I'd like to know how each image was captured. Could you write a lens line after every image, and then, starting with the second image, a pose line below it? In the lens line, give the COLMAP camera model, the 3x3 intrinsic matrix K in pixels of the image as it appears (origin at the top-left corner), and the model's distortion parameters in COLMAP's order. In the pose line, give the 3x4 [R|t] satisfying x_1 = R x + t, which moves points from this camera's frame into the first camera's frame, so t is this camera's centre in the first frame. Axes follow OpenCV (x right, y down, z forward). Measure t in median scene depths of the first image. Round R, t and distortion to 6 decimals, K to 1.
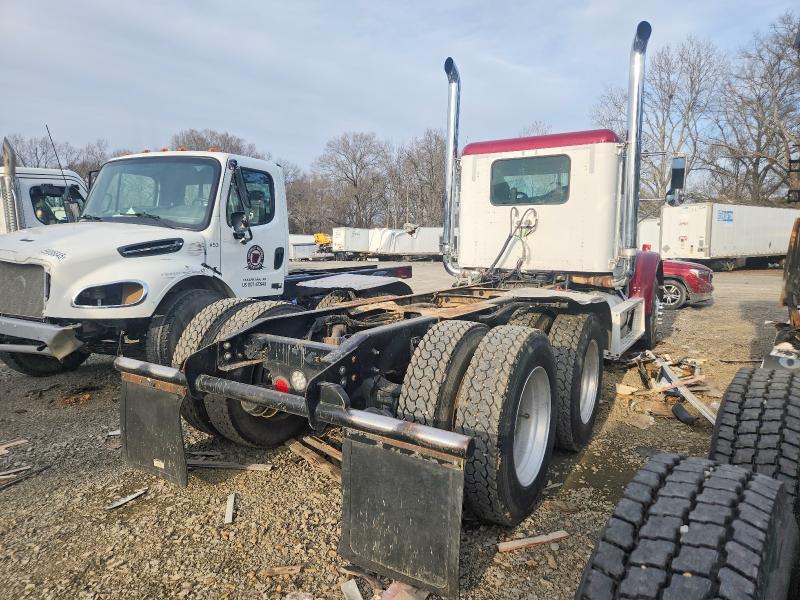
lens RADIAL K [[548.6, 0, 399.8], [0, 548.6, 299.4], [0, 0, 1]] dist [0.005236, -0.000384]
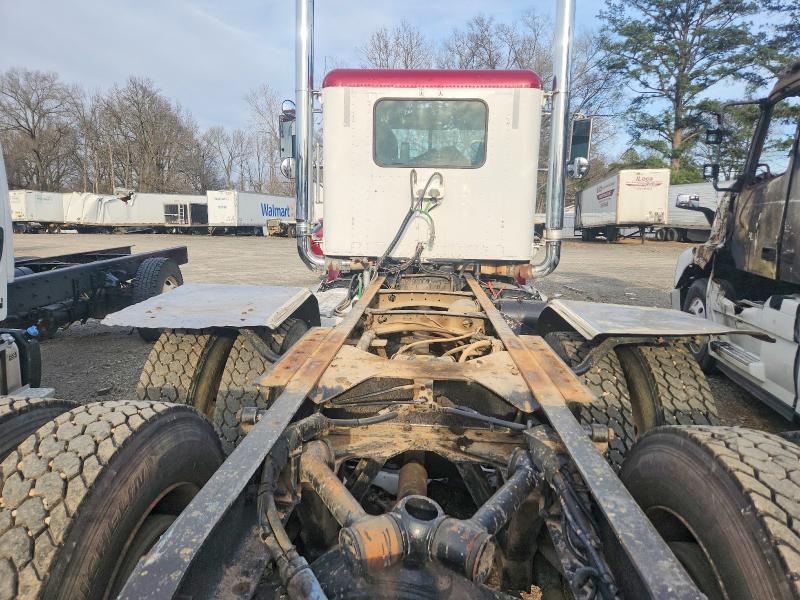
lens RADIAL K [[515.9, 0, 400.0], [0, 515.9, 301.8], [0, 0, 1]] dist [0.002772, -0.009602]
pose [[0.855223, -0.076401, 0.512598, -0.057859], [0.040131, 0.995867, 0.081475, -0.020244], [-0.516704, -0.049108, 0.854754, 0.161645]]
